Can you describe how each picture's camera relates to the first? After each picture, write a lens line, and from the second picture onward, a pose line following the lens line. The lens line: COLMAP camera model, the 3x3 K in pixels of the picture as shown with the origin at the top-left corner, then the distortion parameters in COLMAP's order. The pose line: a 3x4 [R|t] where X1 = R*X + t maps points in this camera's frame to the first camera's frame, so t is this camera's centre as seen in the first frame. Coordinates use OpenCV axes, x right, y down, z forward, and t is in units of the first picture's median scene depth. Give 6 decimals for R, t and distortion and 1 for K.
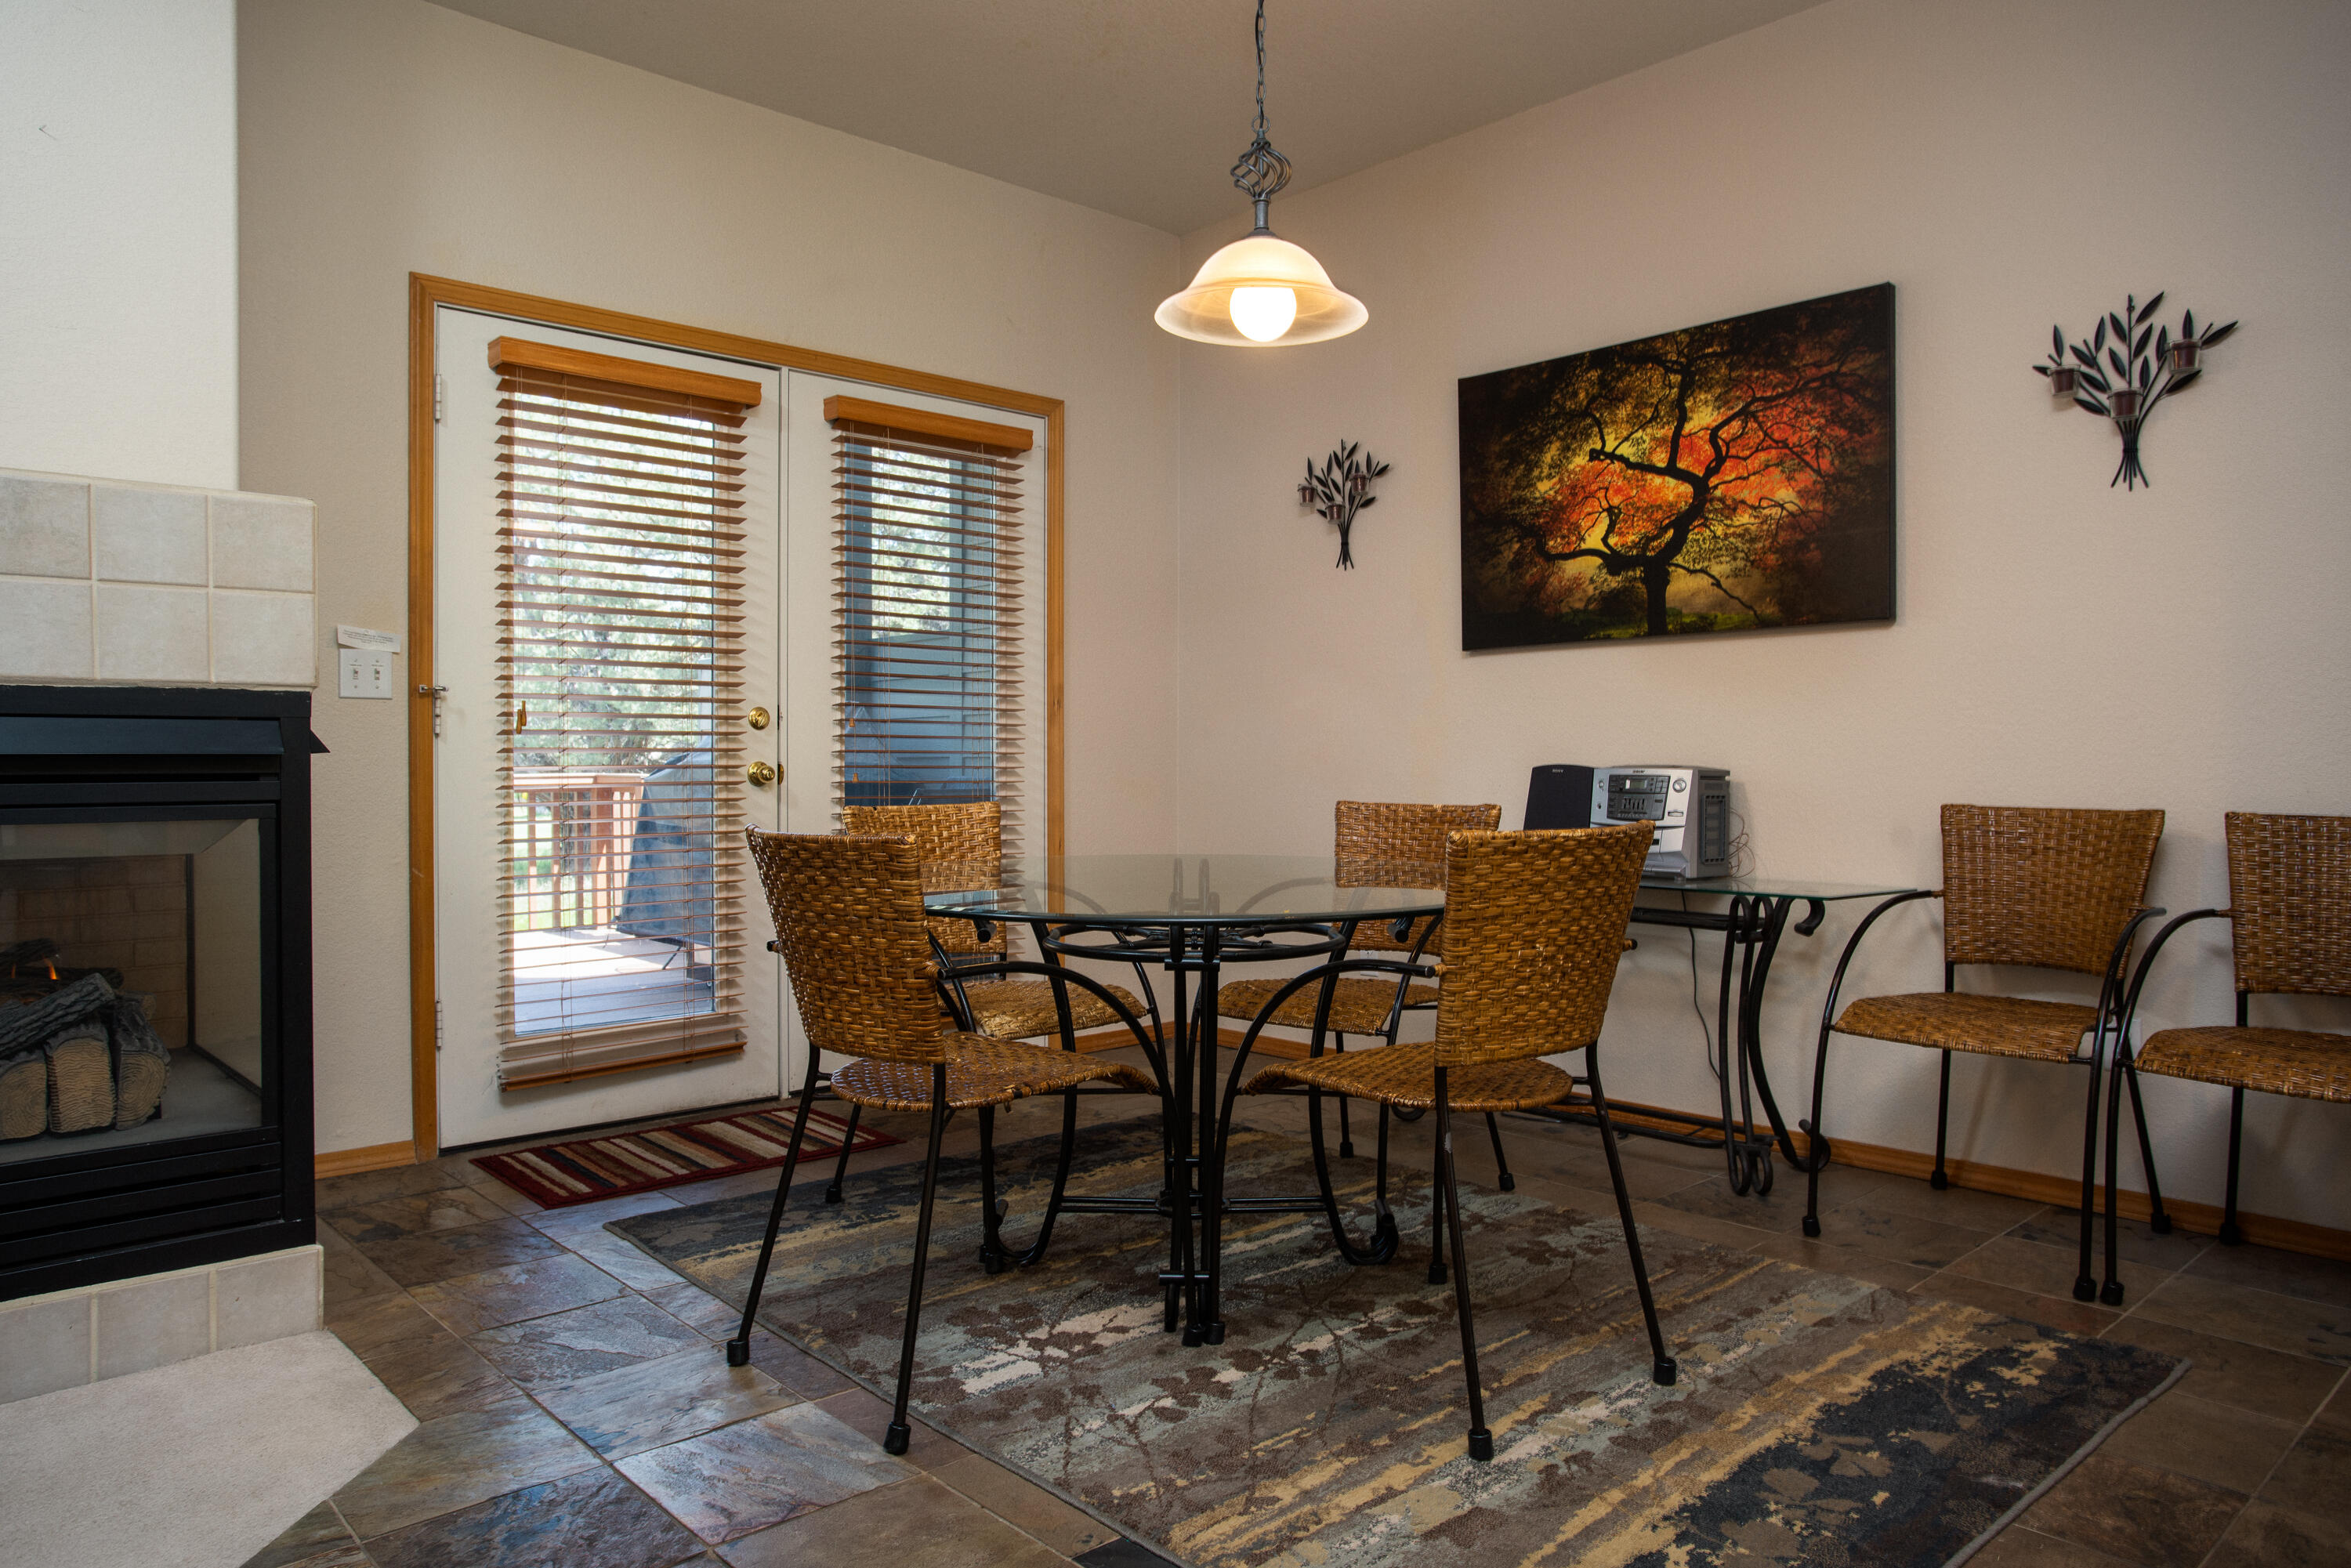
lens RADIAL K [[1504.9, 0, 1190.6], [0, 1504.9, 773.5], [0, 0, 1]] dist [-0.005809, 0.004943]
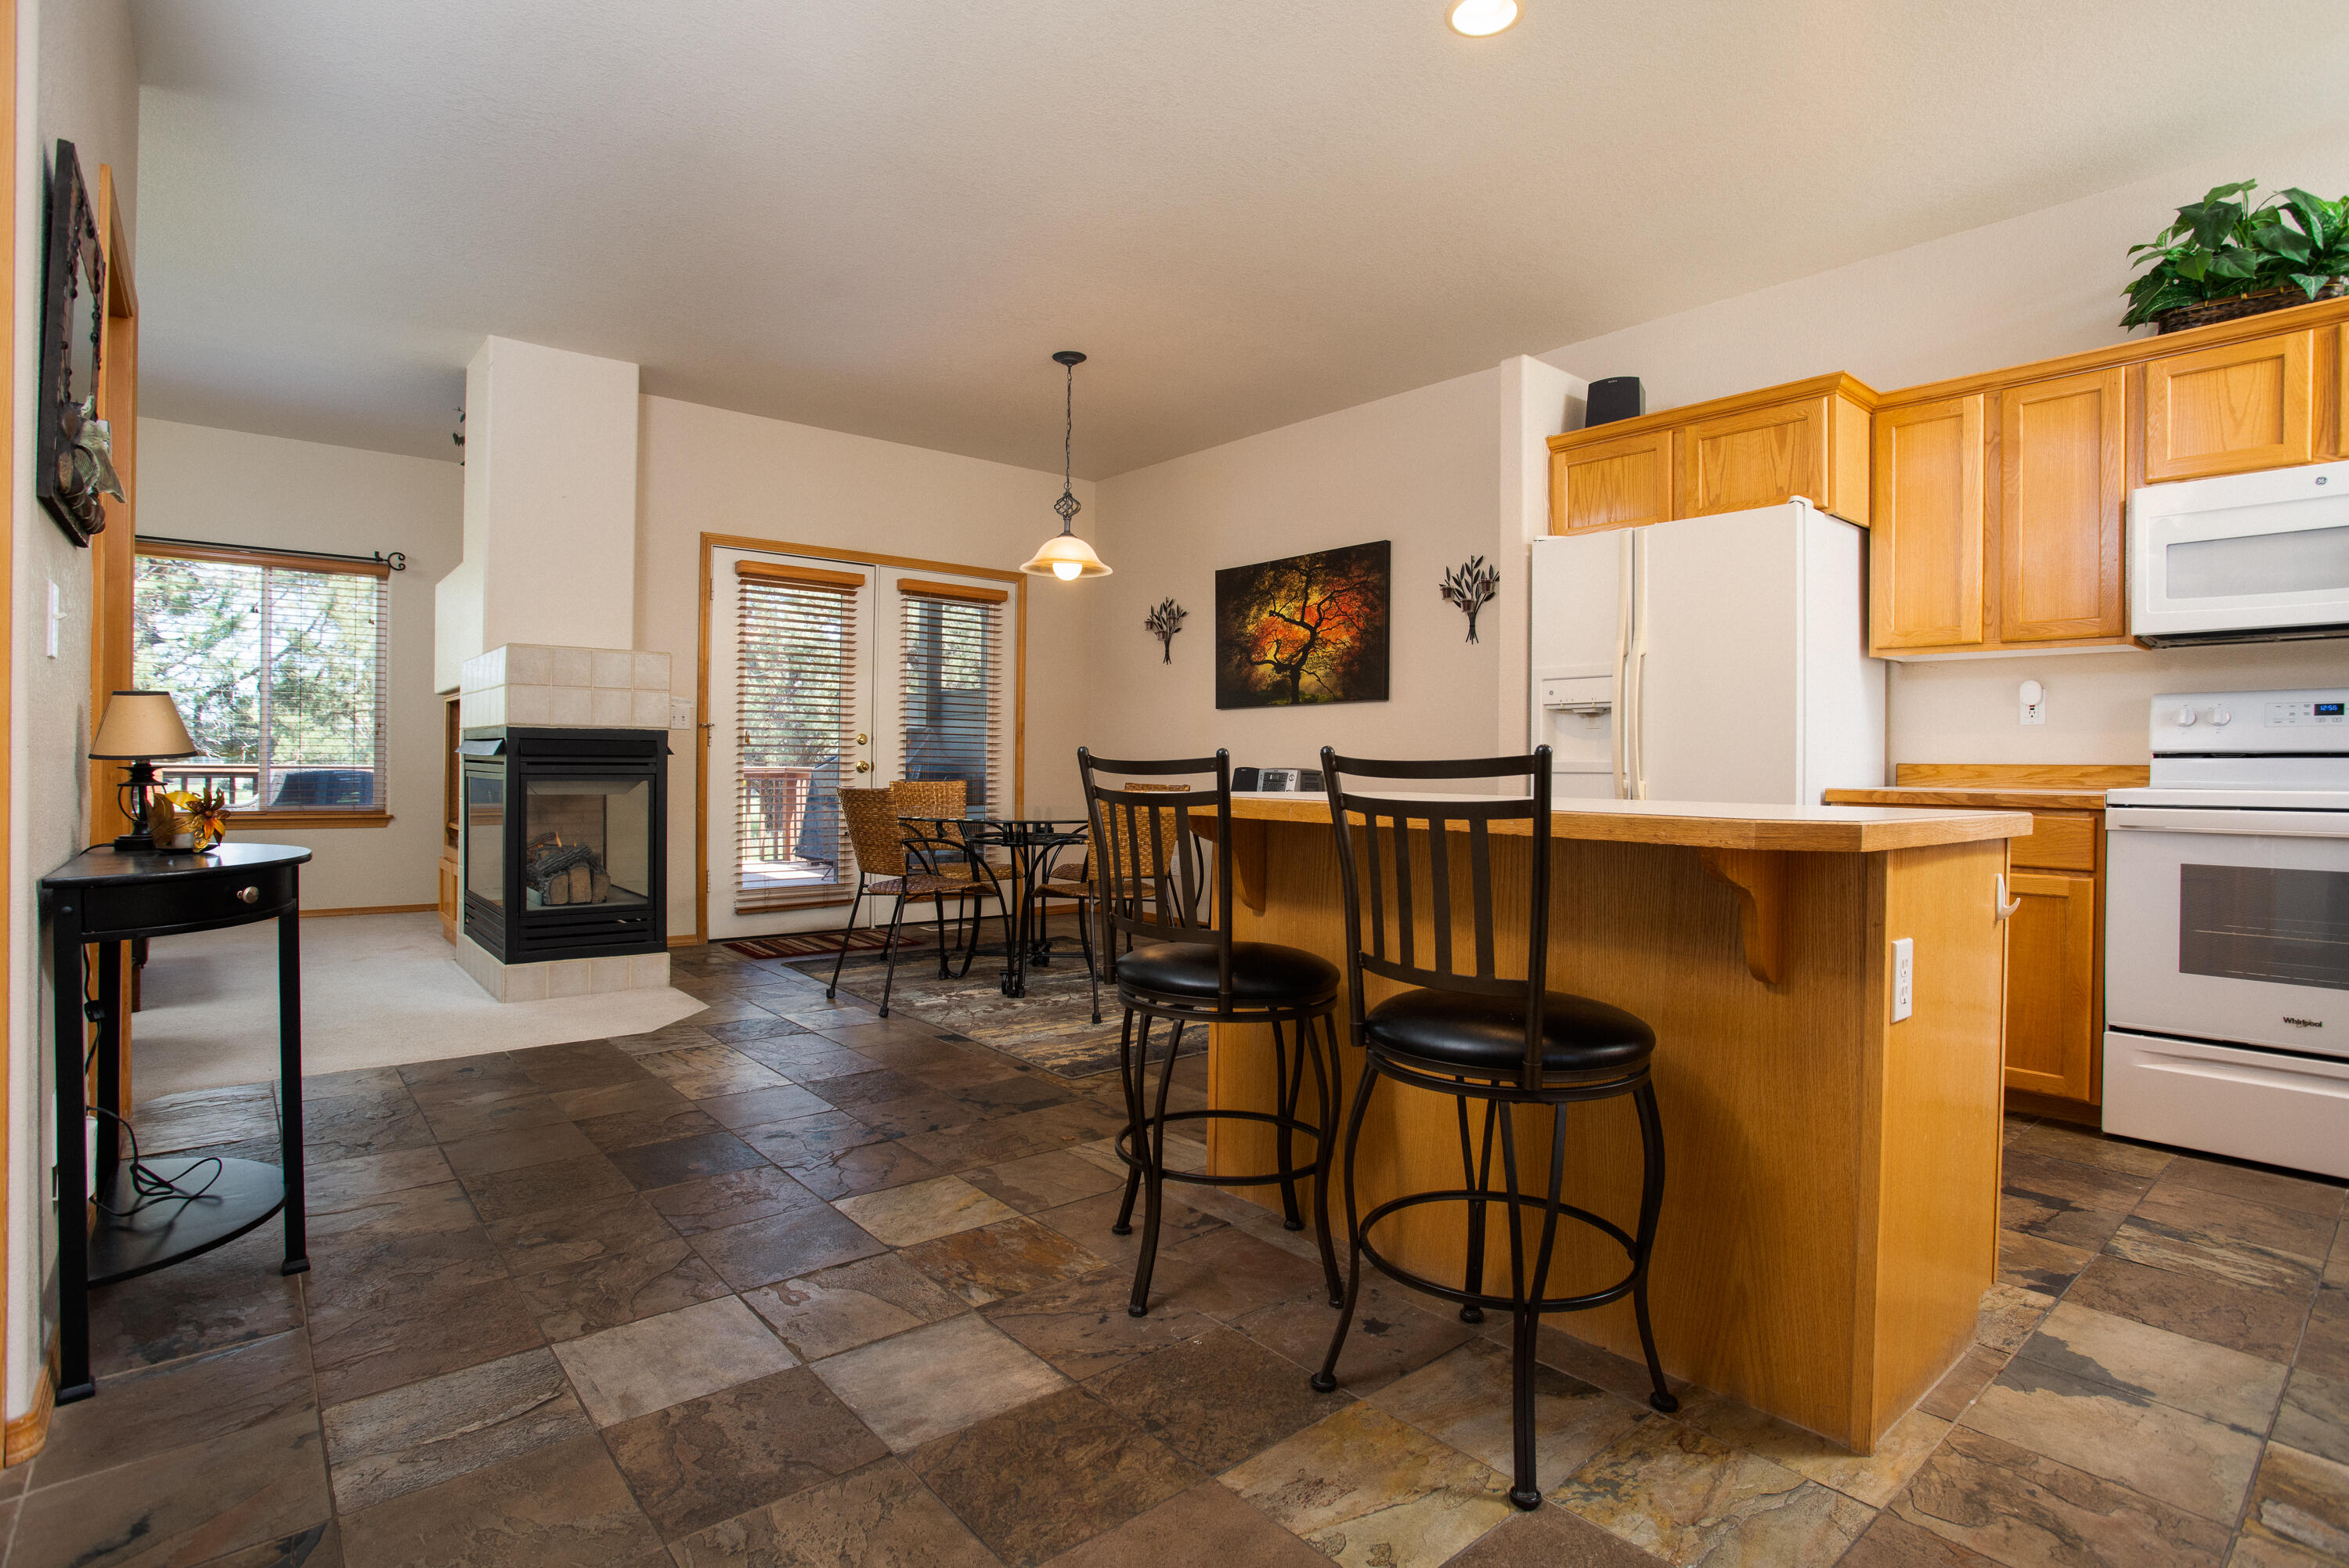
lens RADIAL K [[1166.6, 0, 1200.5], [0, 1166.6, 774.2], [0, 0, 1]] dist [-0.058603, 0.017213]
pose [[0.999194, 0.012713, -0.038083, 0.261444], [-0.012772, 0.999918, -0.001305, 0.006955], [0.038063, 0.001790, 0.999274, -0.618027]]
